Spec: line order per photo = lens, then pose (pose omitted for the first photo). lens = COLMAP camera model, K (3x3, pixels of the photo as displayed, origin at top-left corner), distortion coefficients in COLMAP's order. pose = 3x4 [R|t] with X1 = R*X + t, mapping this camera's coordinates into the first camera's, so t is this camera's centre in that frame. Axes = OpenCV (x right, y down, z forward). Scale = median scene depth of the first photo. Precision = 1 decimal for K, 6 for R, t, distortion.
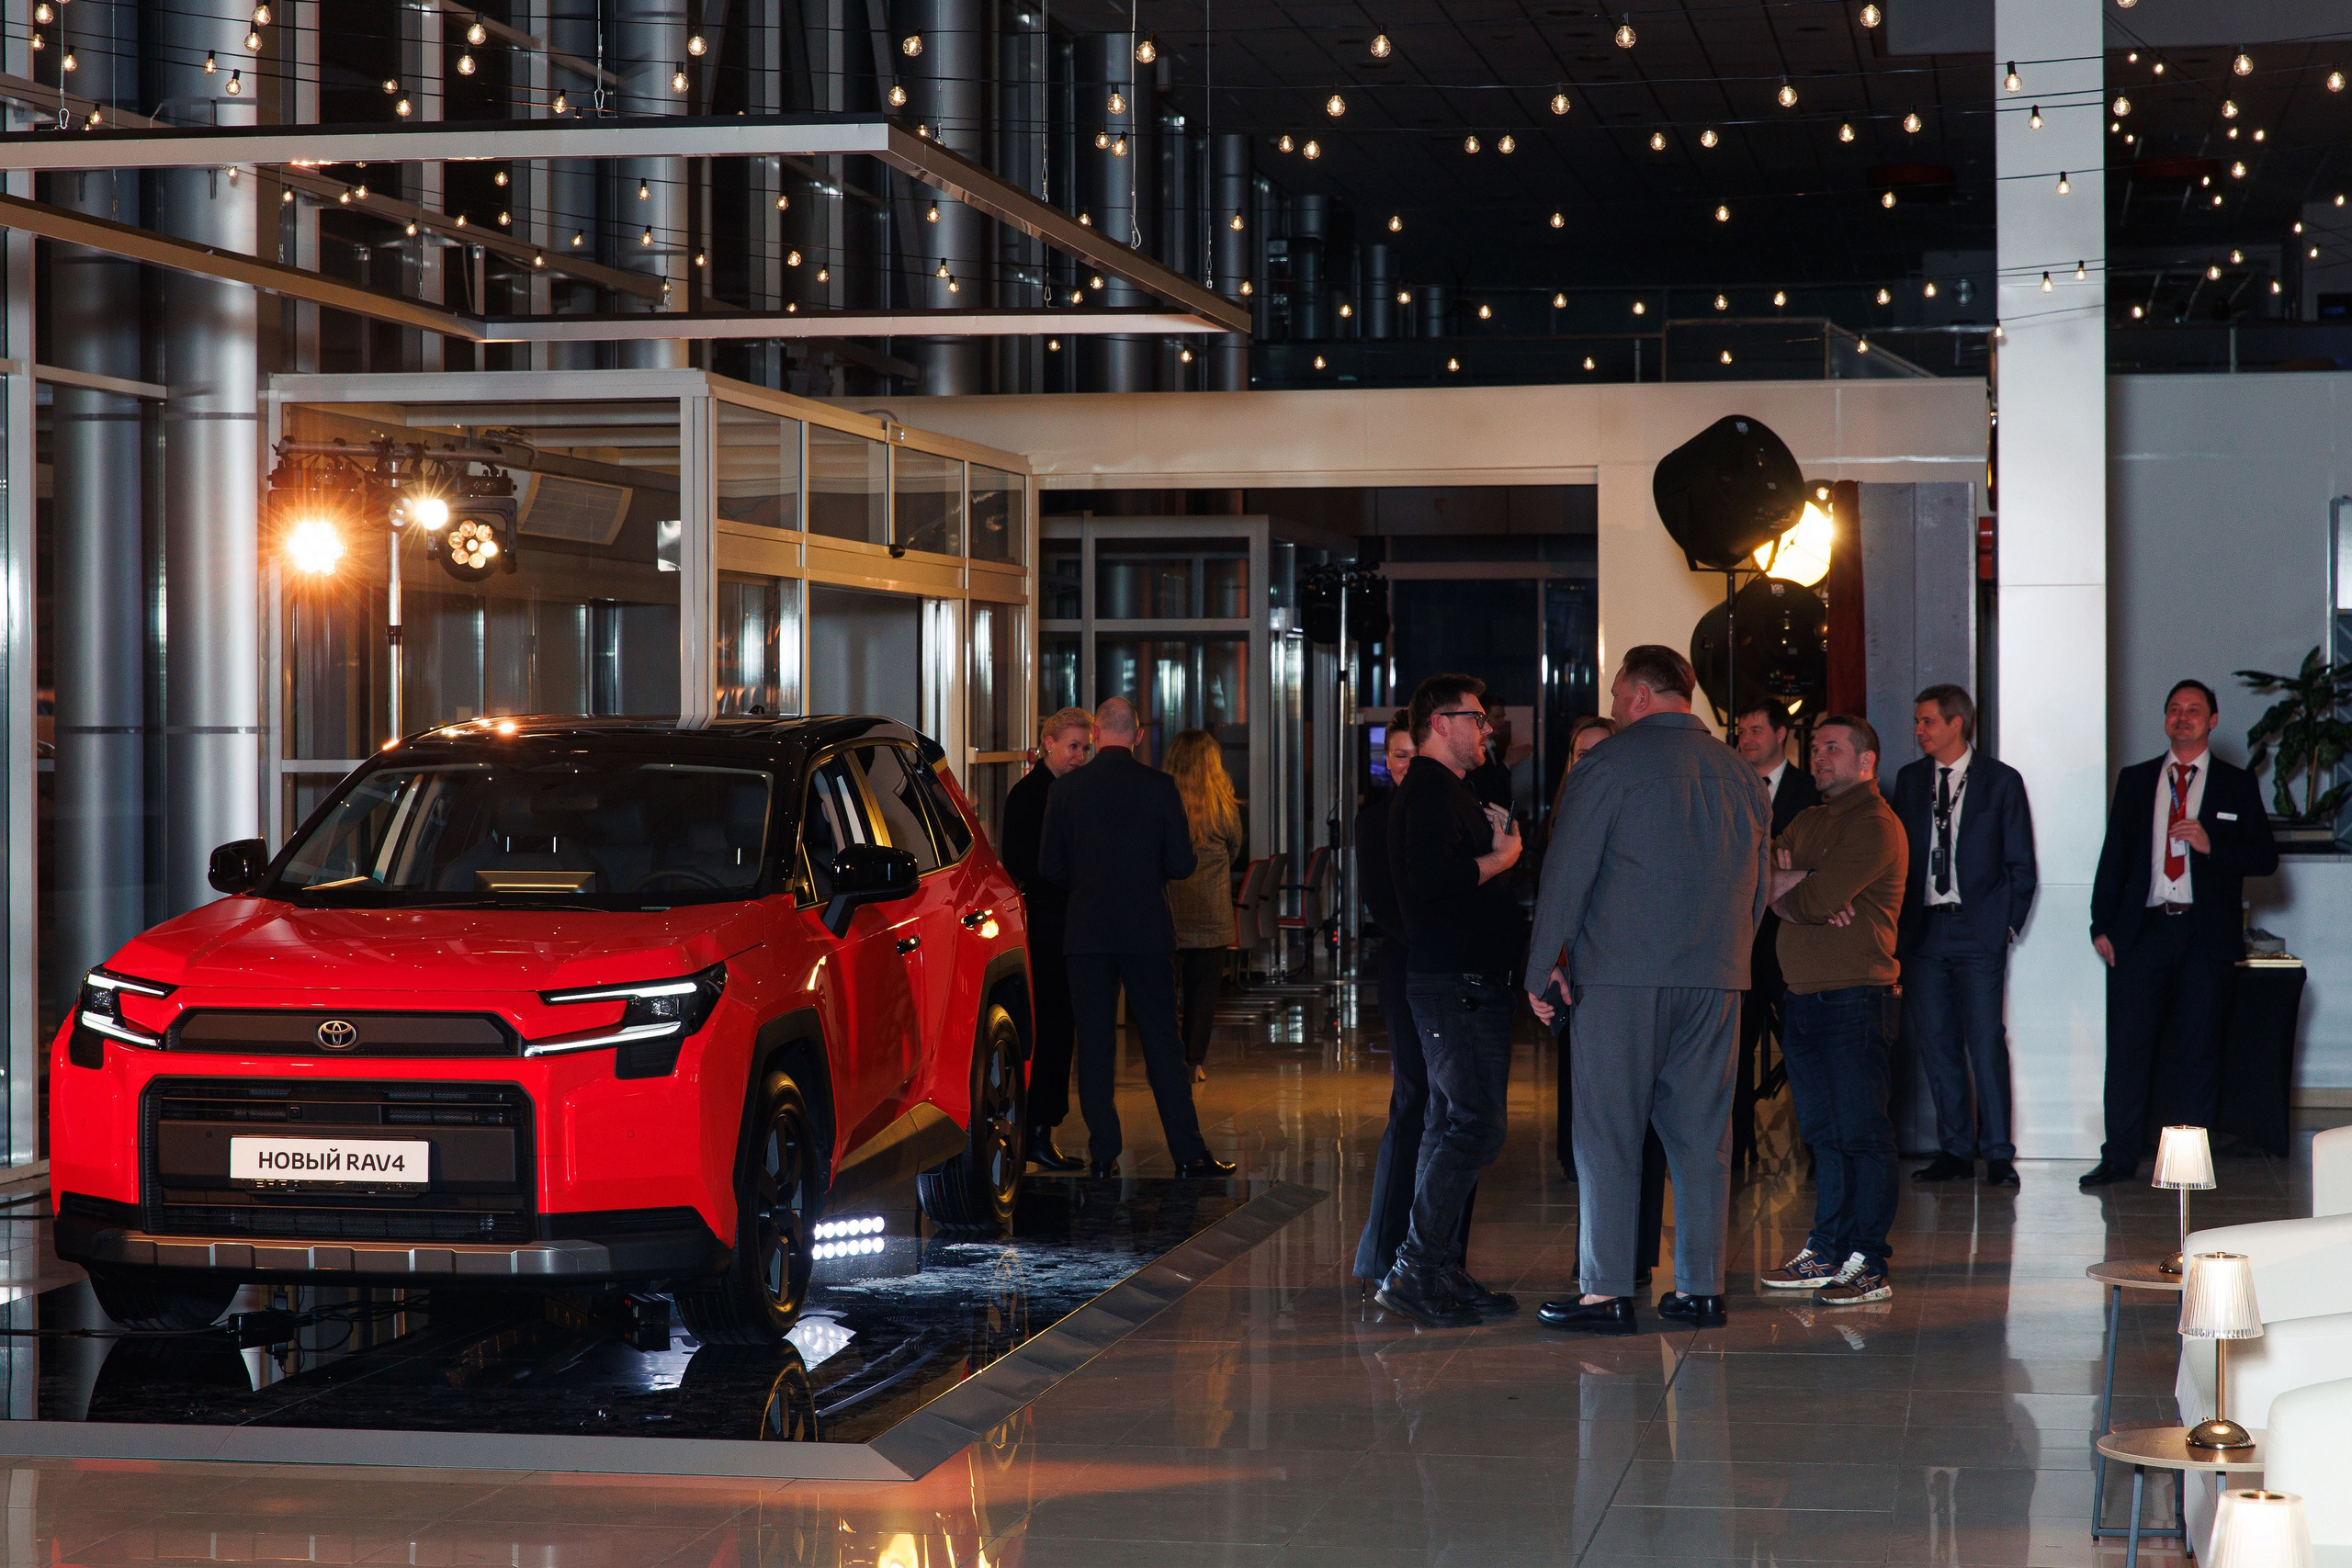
lens RADIAL K [[4457.0, 0, 1176.6], [0, 4457.0, 787.2], [0, 0, 1]] dist [0.000653, 0.227316]
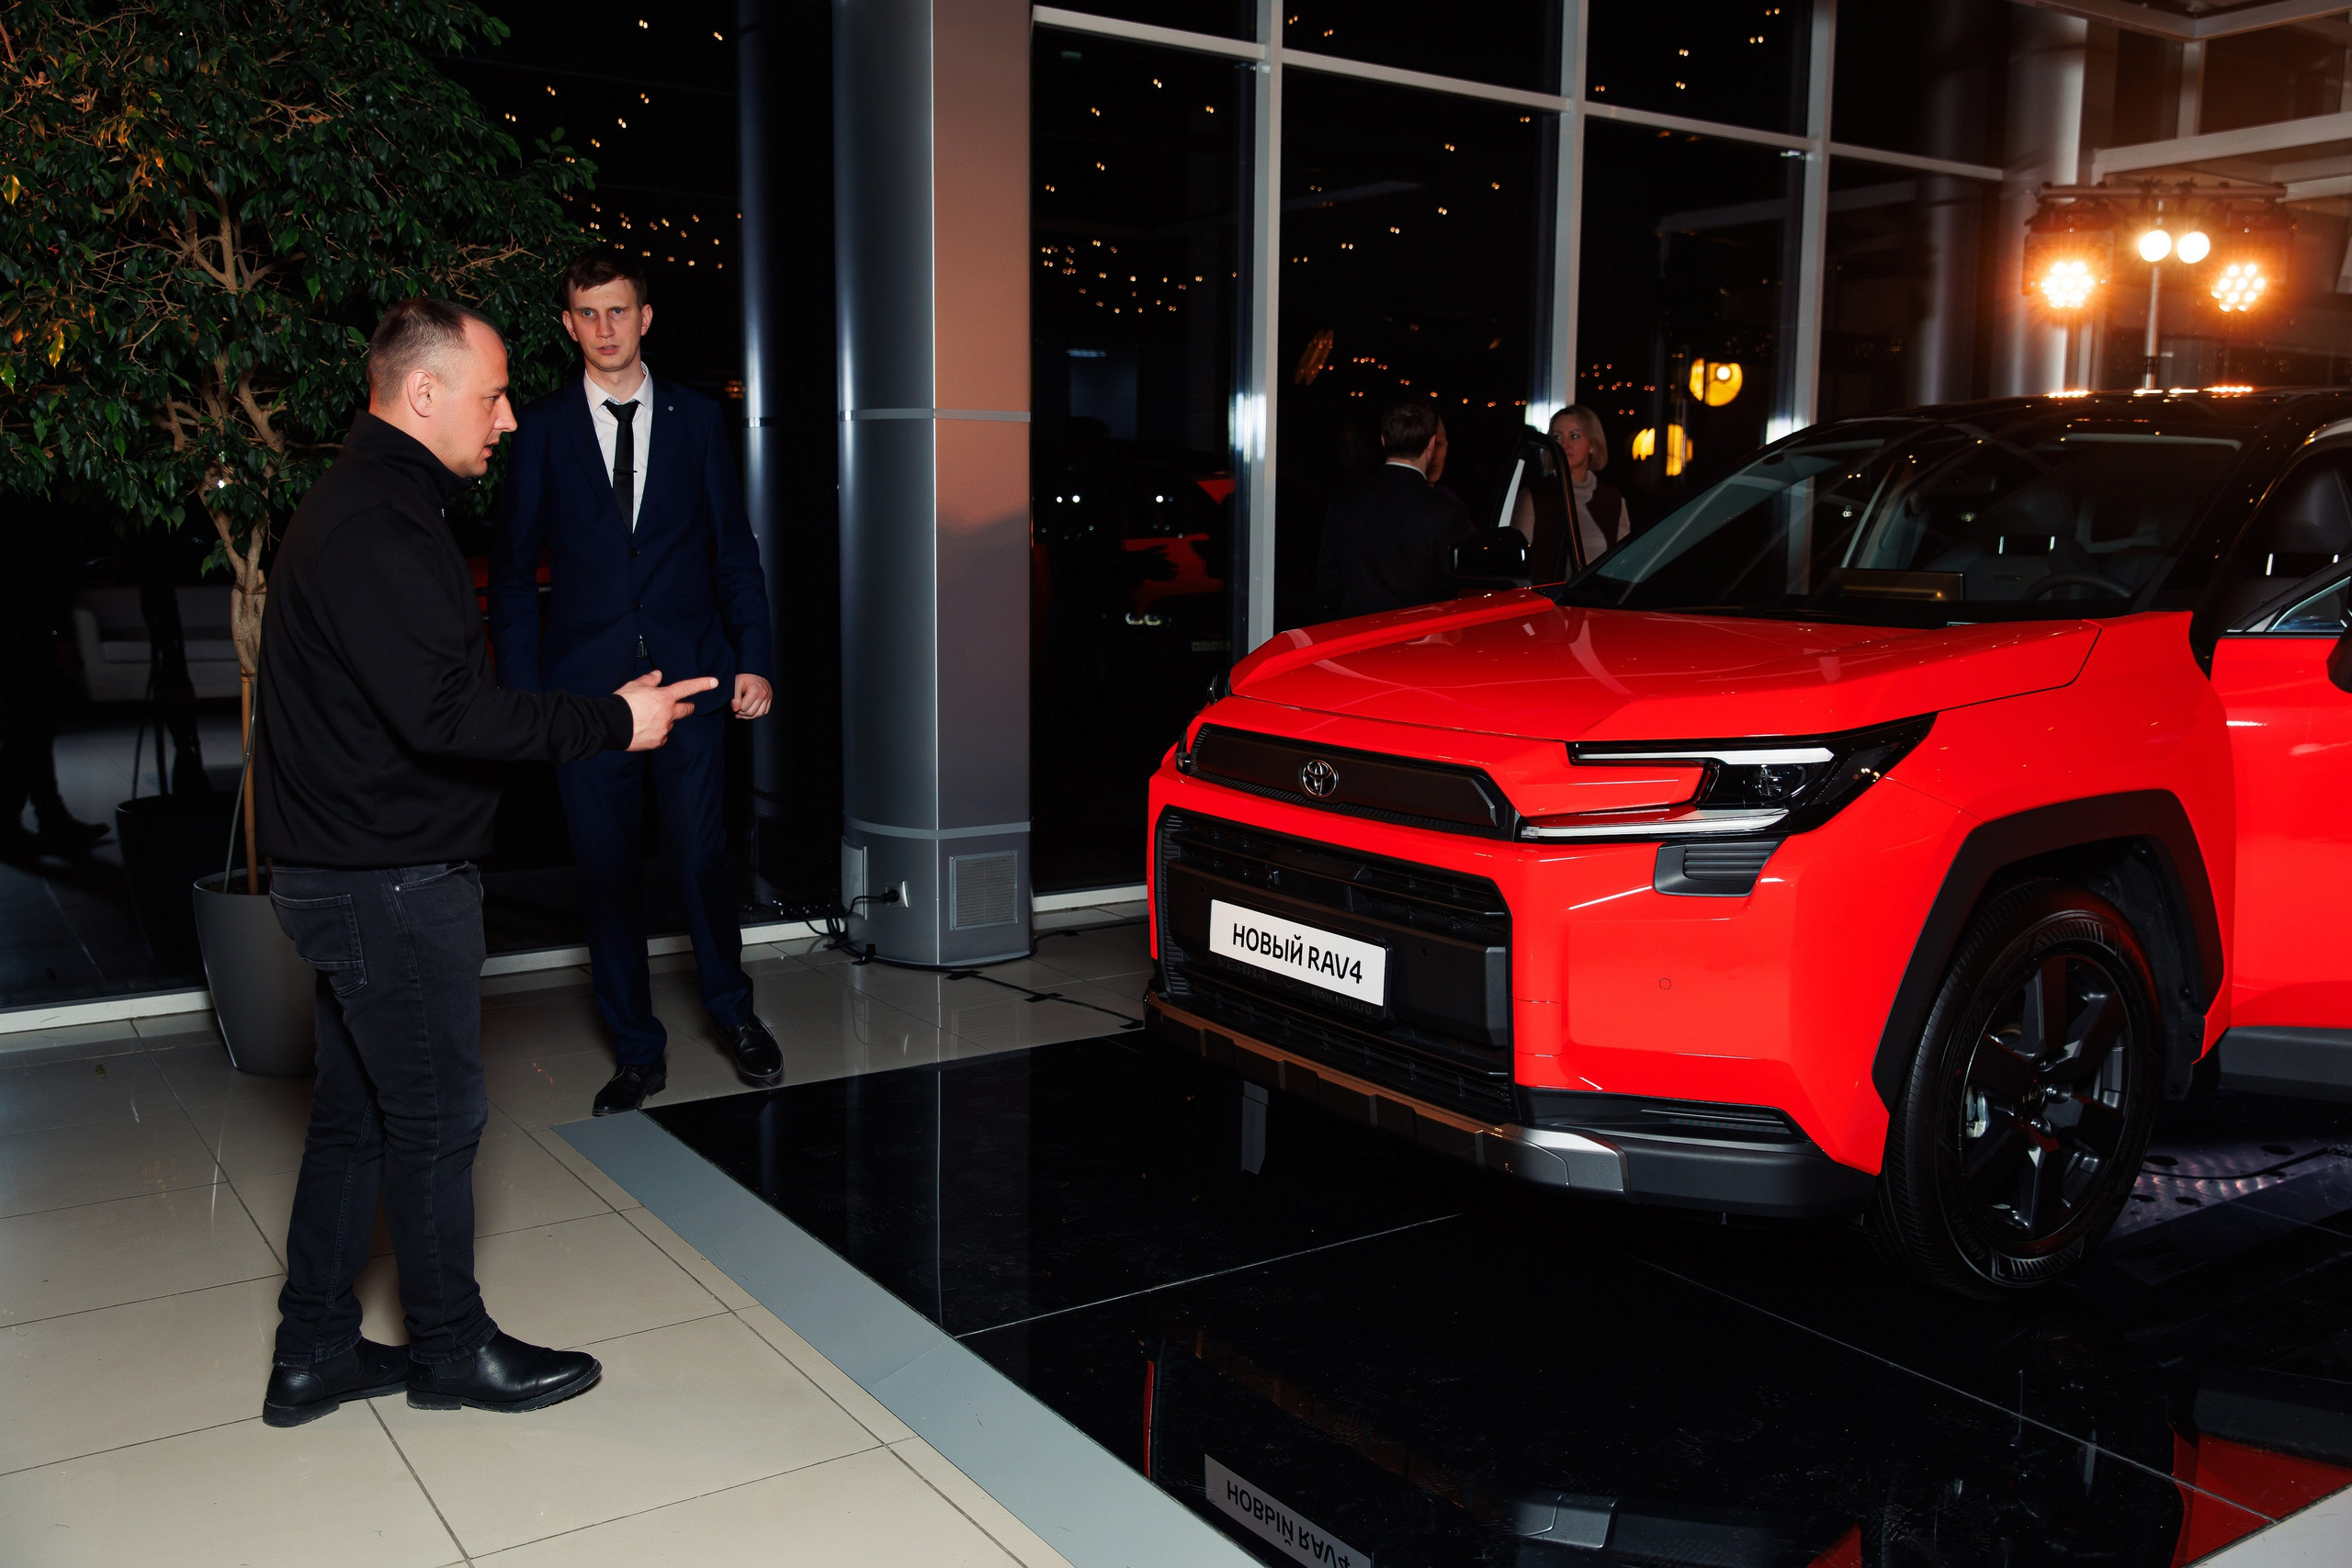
lens RADIAL K [[2010.3, 0, 1182.8], [0, 2010.3, 781.1], [0, 0, 1]] dist [-0.003217, 0.012132]
pose [[0.699586, 0.098575, -0.707717, 0.024575], [-0.015979, 0.992349, 0.122425, 0.014824], [0.714370, -0.074338, 0.695808, 0.690269]]
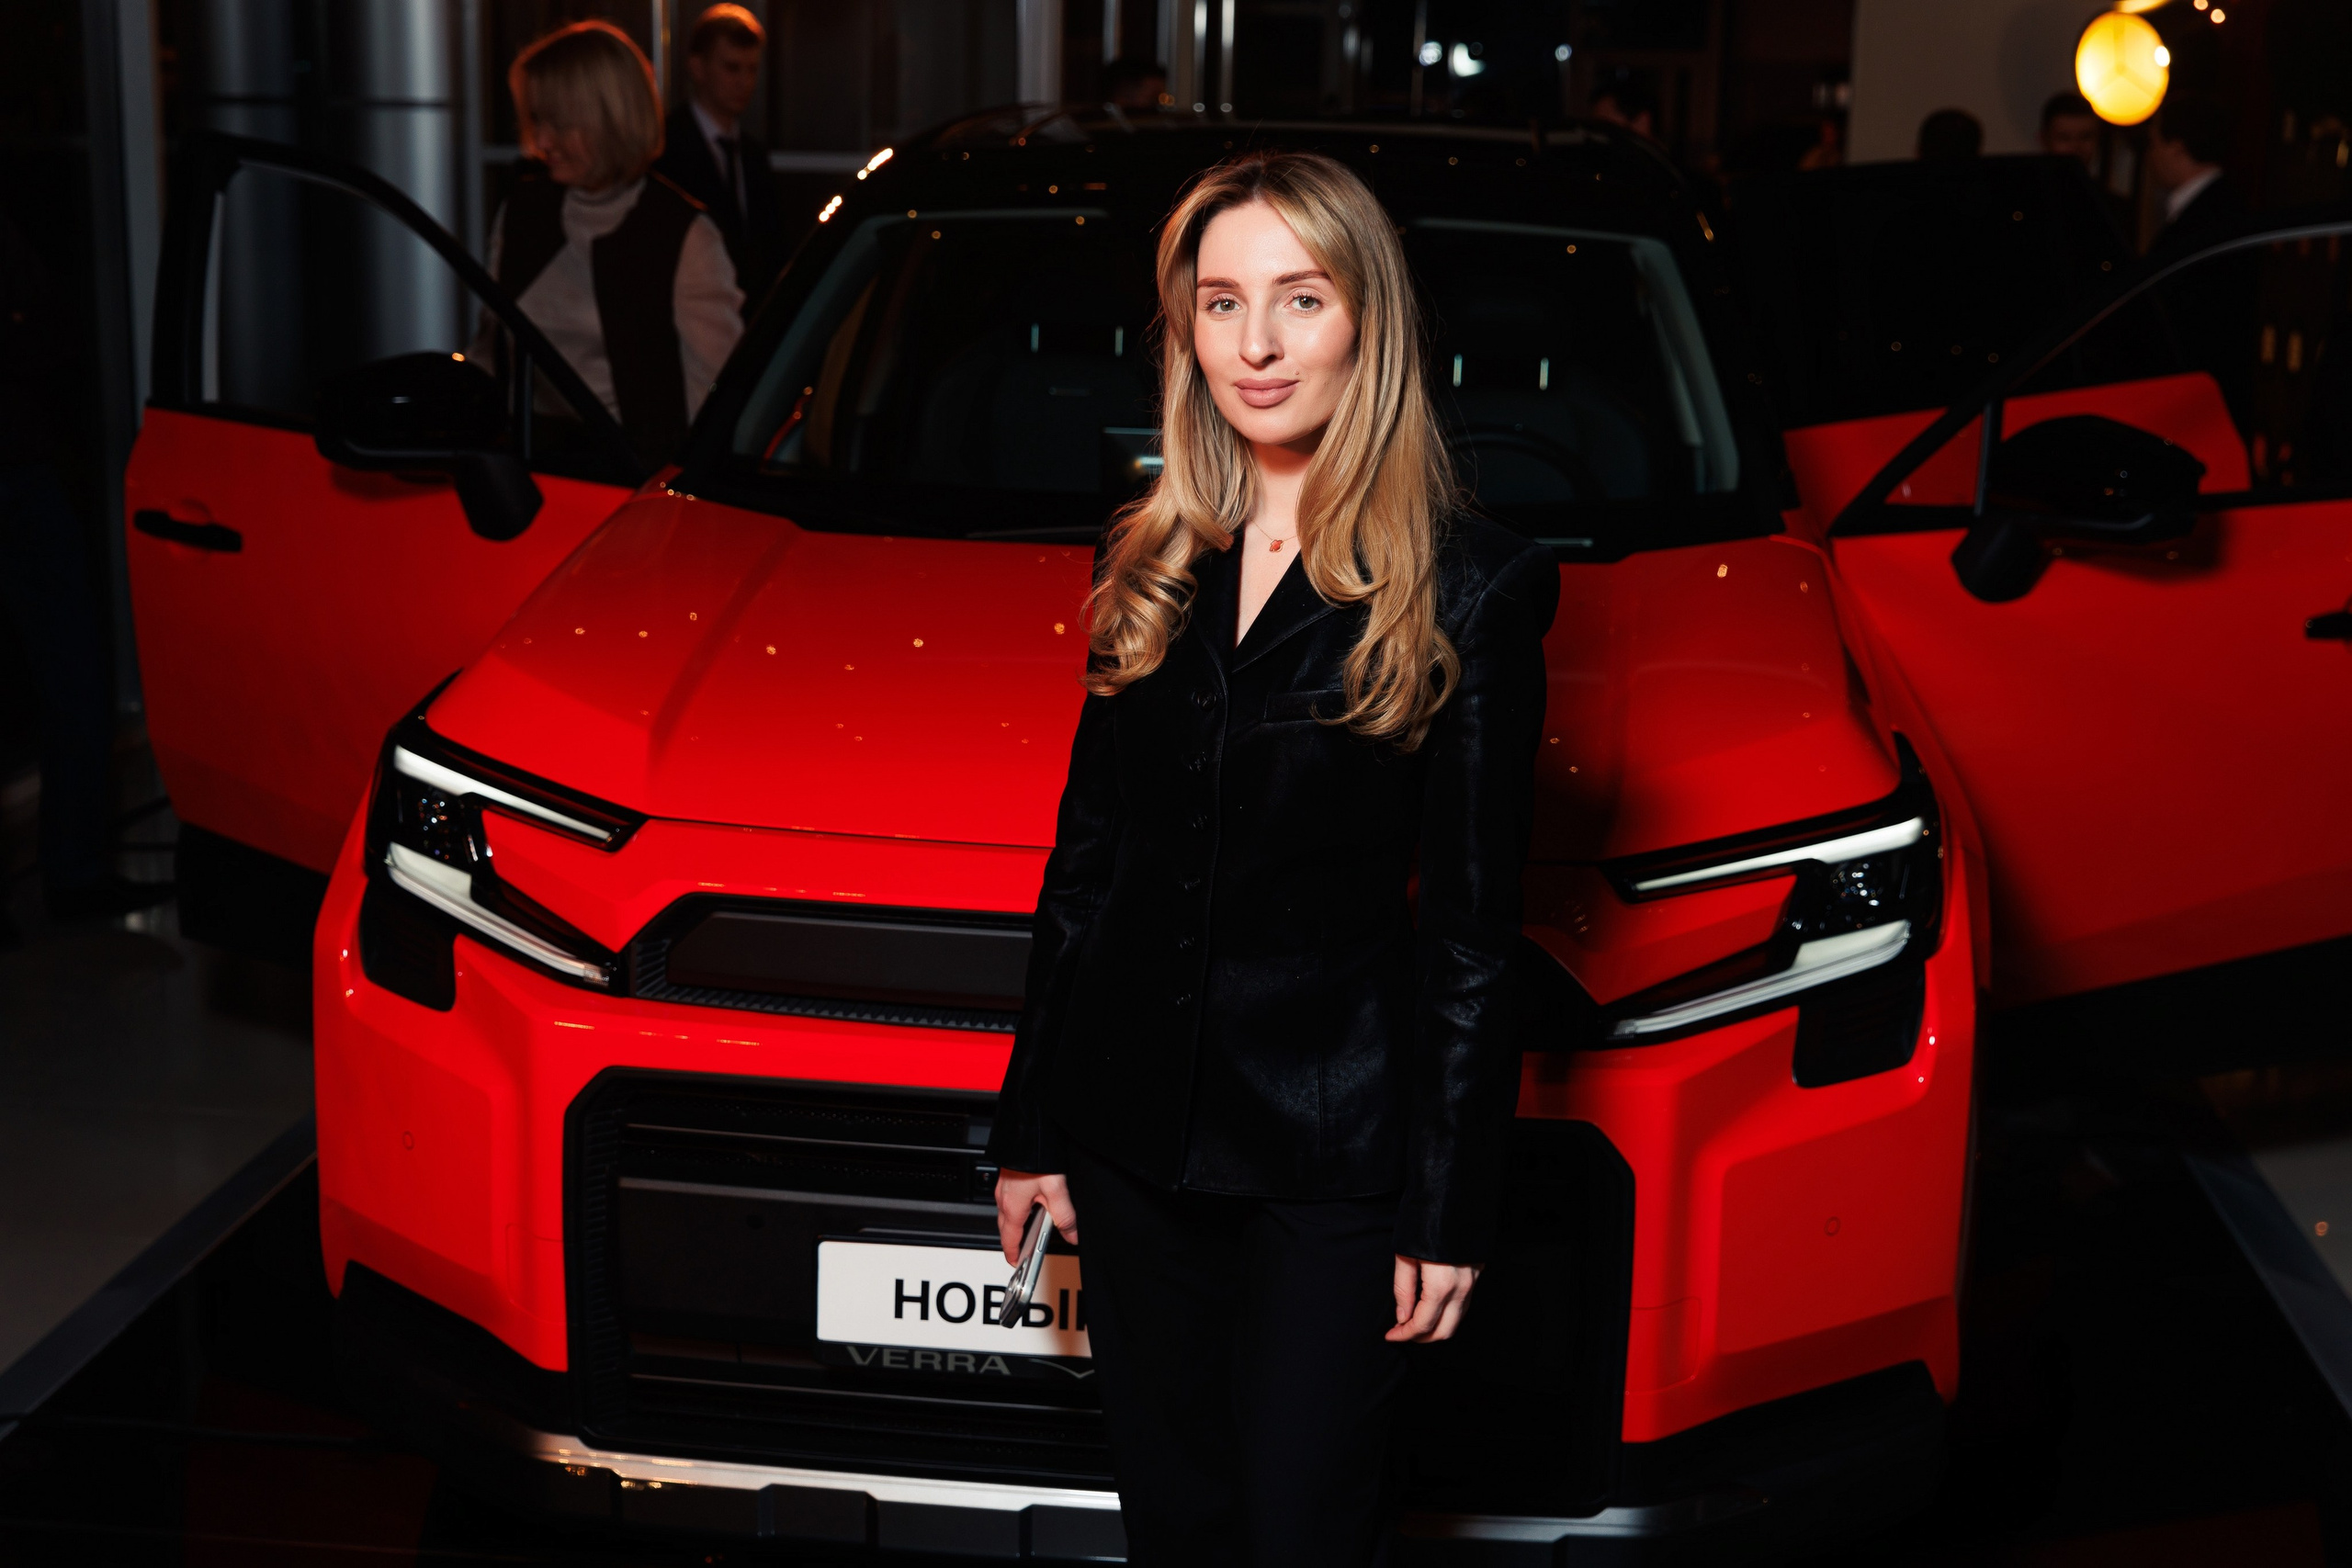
lens RADIAL K [[3072.4, 0, 1173.1], [0, 3072.4, 817.6], [0, 0, 1]] dist [0.006250, 0.095138]
pose [[0.997158, 0.004919, 0.075179, -0.183657], [-0.020940, 0.976645, 0.213838, -0.013450], [-0.072372, -0.214804, 0.973972, 0.679961]]
